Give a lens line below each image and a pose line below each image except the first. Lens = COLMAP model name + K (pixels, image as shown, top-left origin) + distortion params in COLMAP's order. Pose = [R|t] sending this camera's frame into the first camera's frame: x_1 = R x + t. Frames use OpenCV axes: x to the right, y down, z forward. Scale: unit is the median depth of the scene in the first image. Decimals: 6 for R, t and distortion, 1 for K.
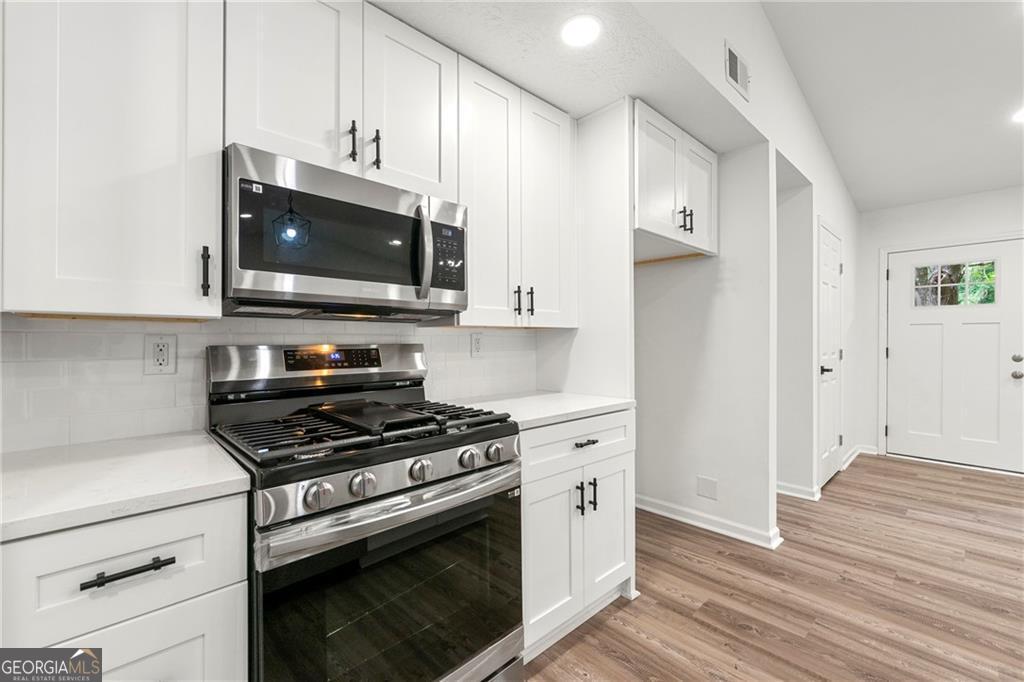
lens RADIAL K [[427.2, 0, 515.2], [0, 427.2, 337.9], [0, 0, 1]] dist [0.001680, 0.000200]
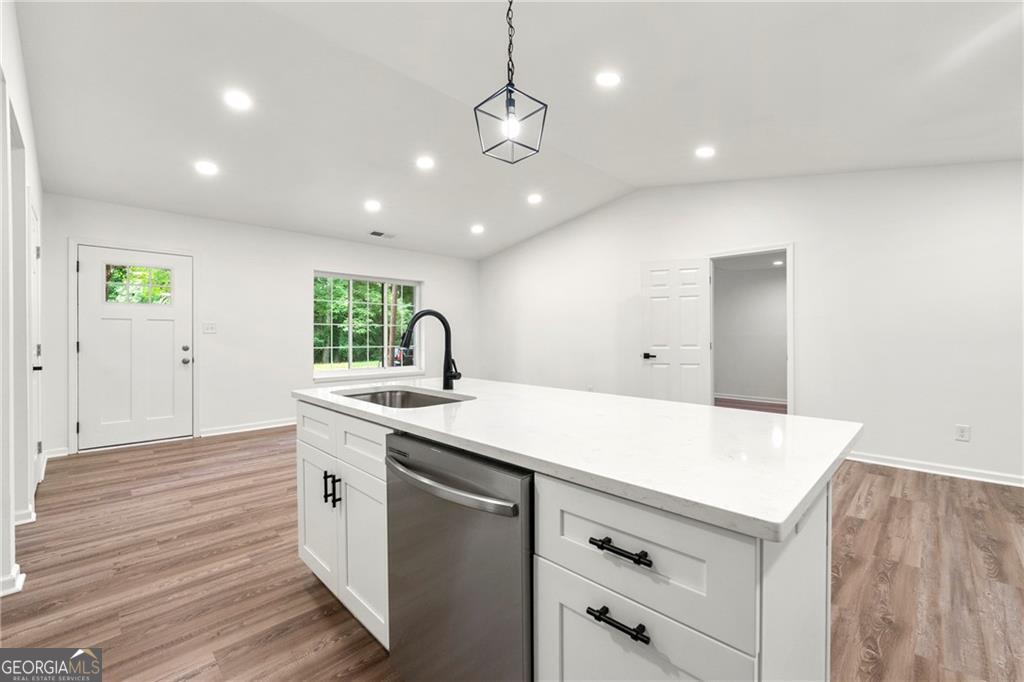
lens RADIAL K [[427.2, 0, 511.3], [0, 427.2, 338.9], [0, 0, 1]] dist [0.001680, 0.000200]
pose [[-0.032343, -0.009597, 0.999431, -0.246702], [-0.005853, 0.999939, 0.009412, 0.001946], [-0.999460, -0.005545, -0.032397, 0.097745]]
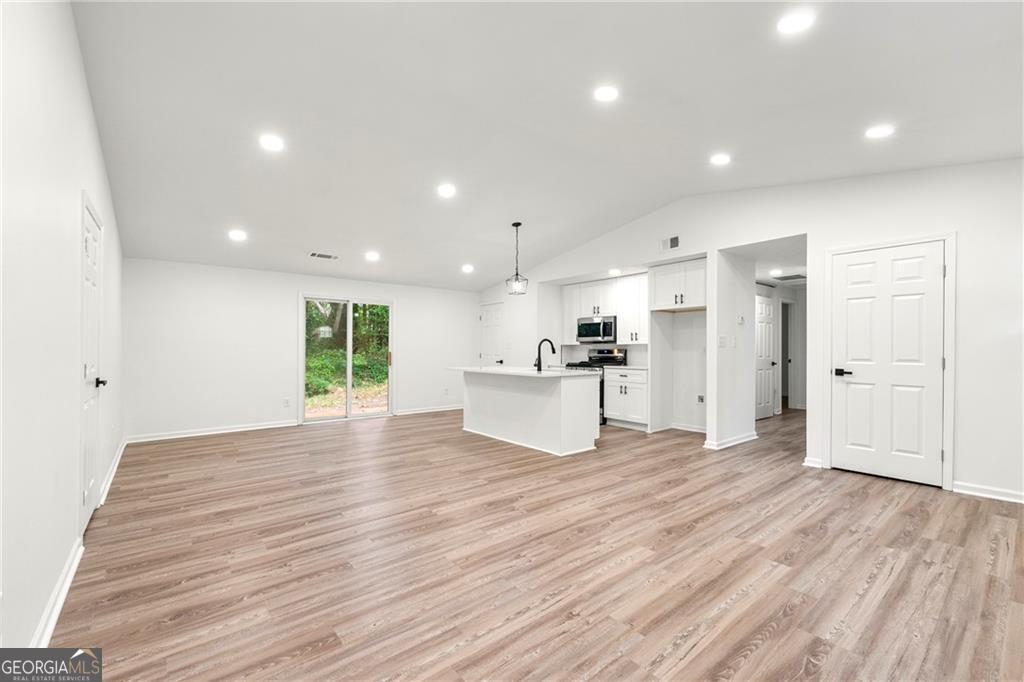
lens RADIAL K [[427.2, 0, 509.3], [0, 427.2, 348.4], [0, 0, 1]] dist [0.001680, 0.000200]
pose [[-0.079182, 0.003615, -0.996854, 2.918246], [0.011629, 0.999929, 0.002702, -0.011359], [0.996792, -0.011379, -0.079218, 0.223322]]
